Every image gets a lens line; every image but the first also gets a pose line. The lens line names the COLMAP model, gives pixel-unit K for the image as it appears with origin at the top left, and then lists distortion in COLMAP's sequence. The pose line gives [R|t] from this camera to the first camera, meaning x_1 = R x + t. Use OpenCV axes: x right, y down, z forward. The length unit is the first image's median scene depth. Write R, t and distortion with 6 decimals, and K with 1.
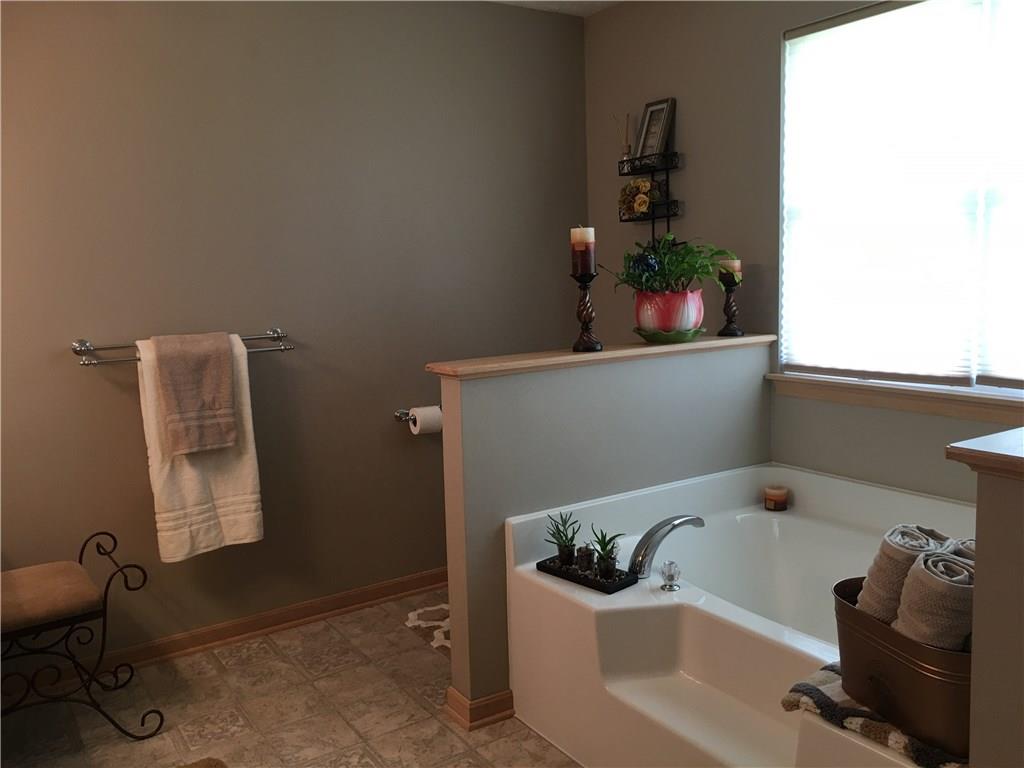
lens RADIAL K [[865.9, 0, 515.9], [0, 865.9, 372.2], [0, 0, 1]] dist [0.075348, -0.095823]
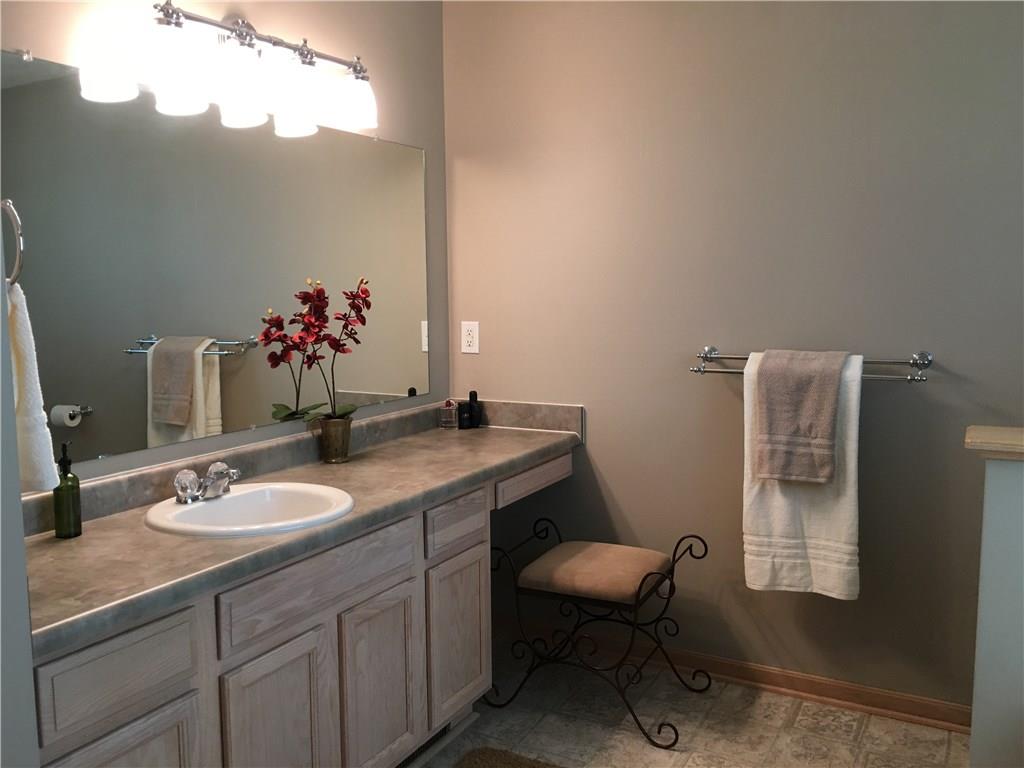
lens RADIAL K [[840.1, 0, 512.0], [0, 840.1, 384.0], [0, 0, 1]] dist [0.057779, -0.086735]
pose [[0.459238, 0.116854, -0.880594, 0.263324], [-0.112822, 0.990955, 0.072661, -0.038823], [0.881120, 0.065982, 0.468268, 0.322971]]
